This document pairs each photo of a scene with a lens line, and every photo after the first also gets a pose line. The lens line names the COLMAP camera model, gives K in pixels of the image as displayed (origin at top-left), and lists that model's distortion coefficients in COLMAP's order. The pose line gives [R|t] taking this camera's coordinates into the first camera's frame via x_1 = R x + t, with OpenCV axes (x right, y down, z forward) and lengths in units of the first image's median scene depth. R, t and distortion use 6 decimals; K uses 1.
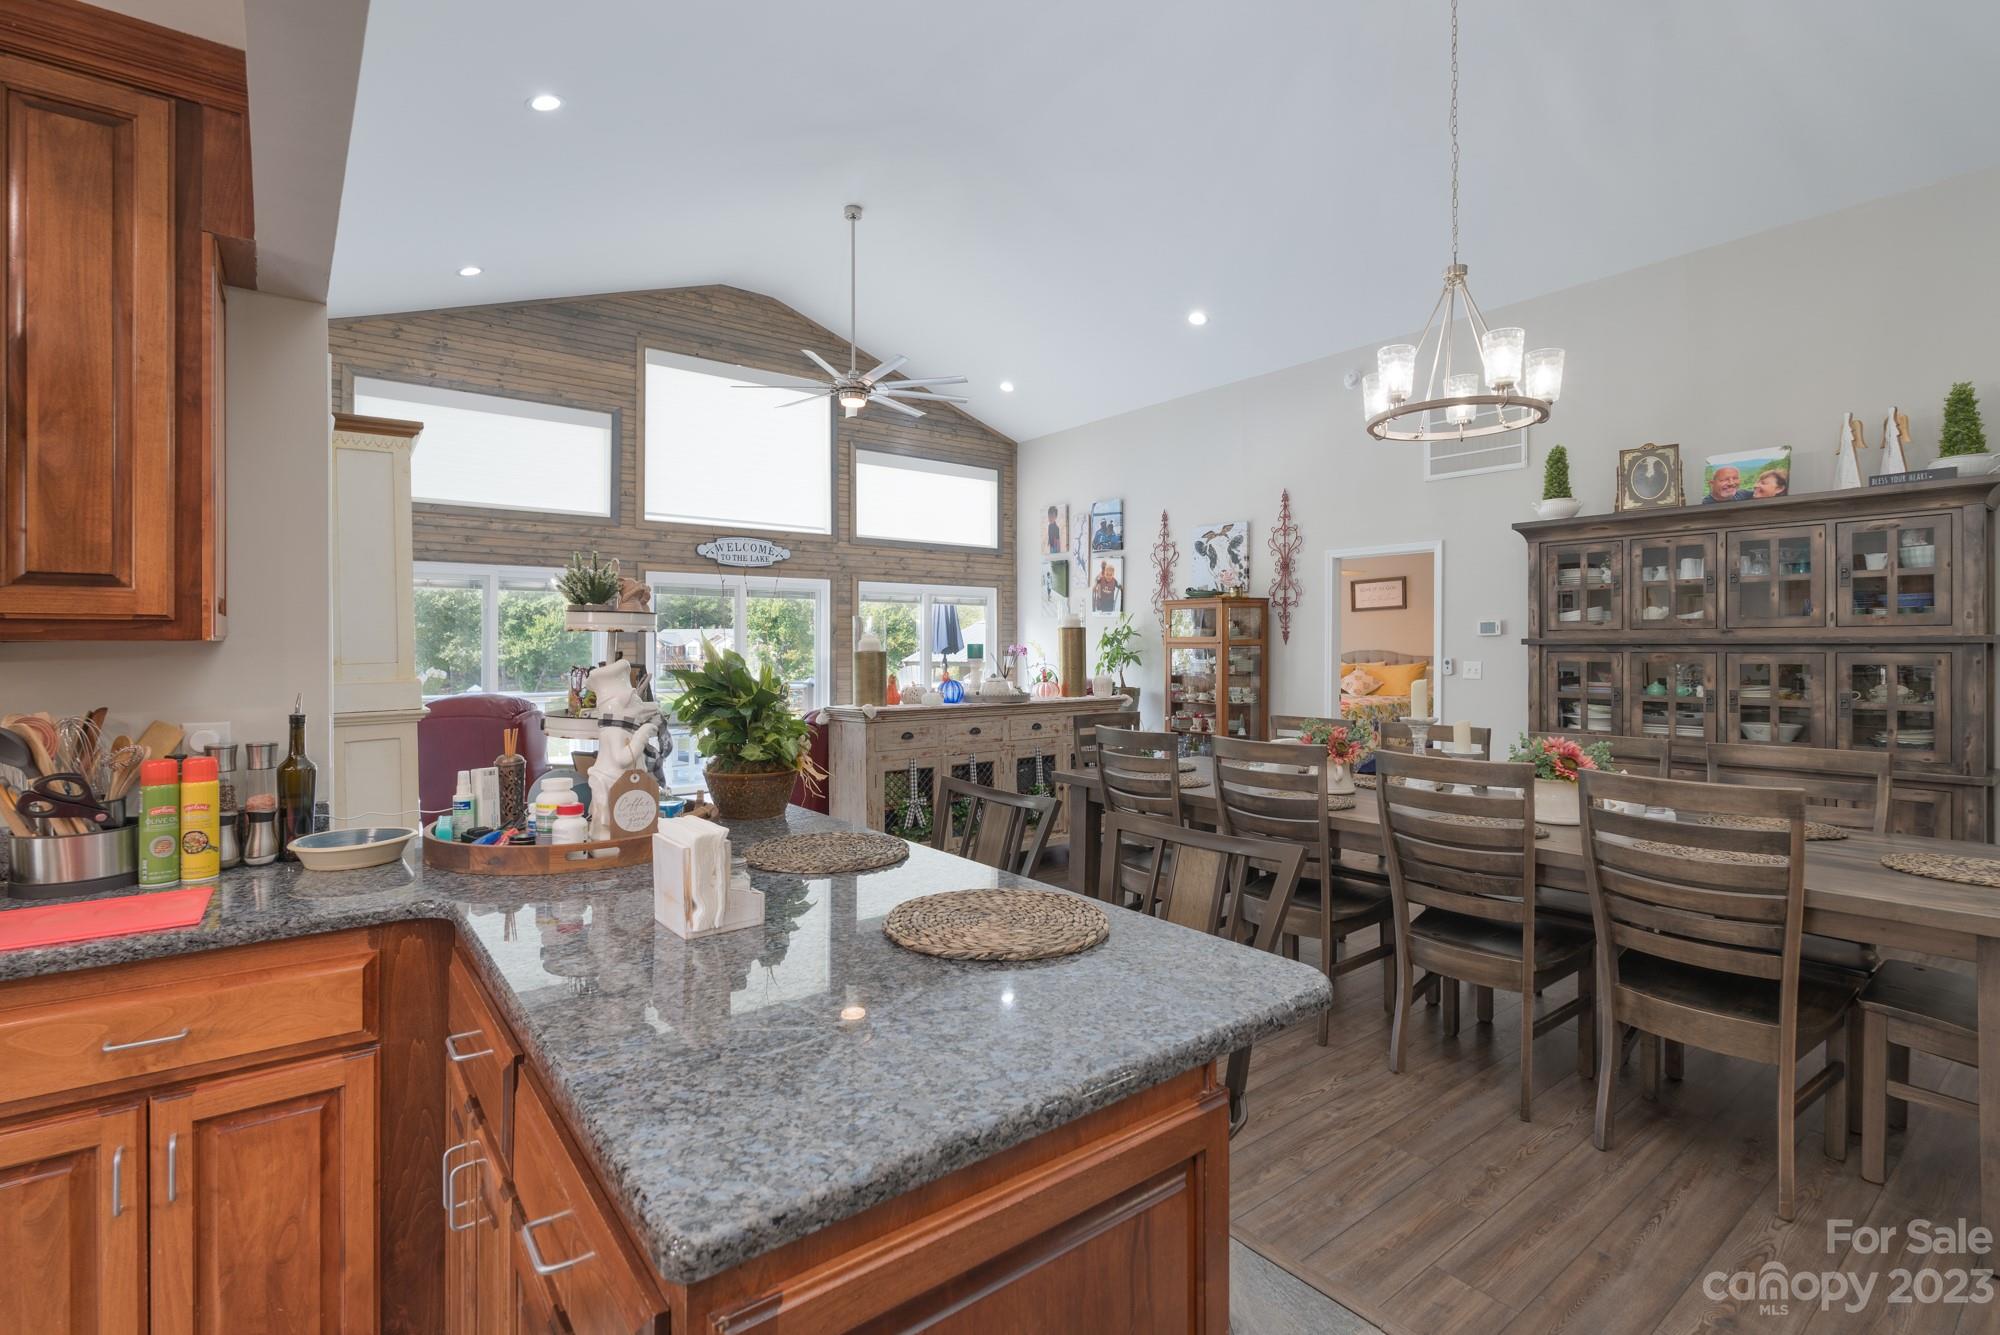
lens RADIAL K [[909.0, 0, 992.7], [0, 909.0, 657.3], [0, 0, 1]] dist [-0.002526, -0.000227]
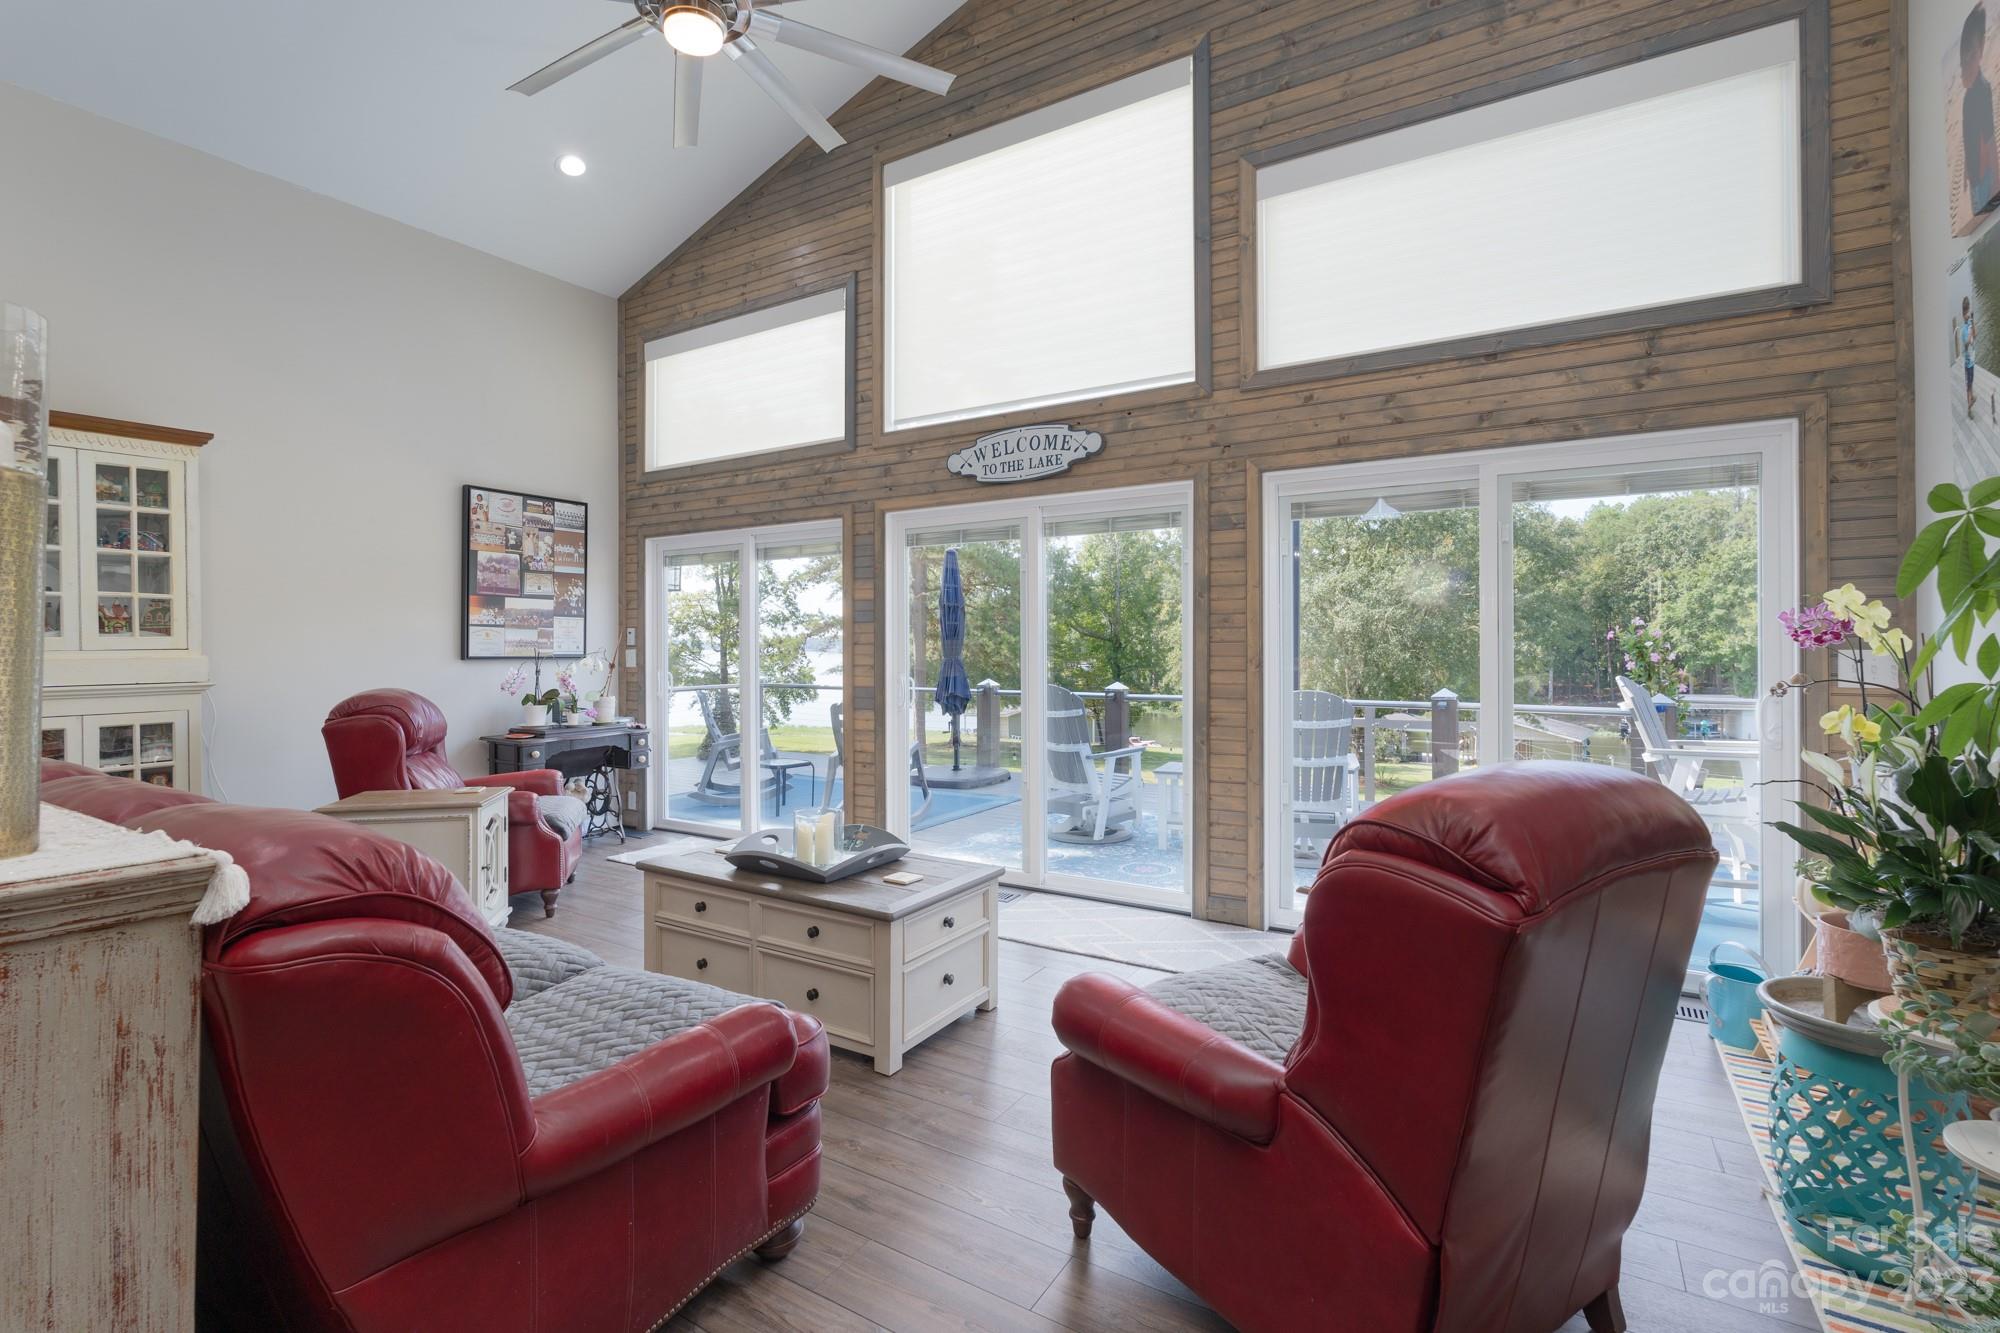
lens RADIAL K [[909.0, 0, 998.8], [0, 909.0, 656.9], [0, 0, 1]] dist [-0.002526, -0.000227]
pose [[0.345160, 0.010264, -0.938488, 0.226986], [-0.007312, 0.999939, 0.008247, 0.001878], [0.938515, 0.004016, 0.345214, 0.763811]]
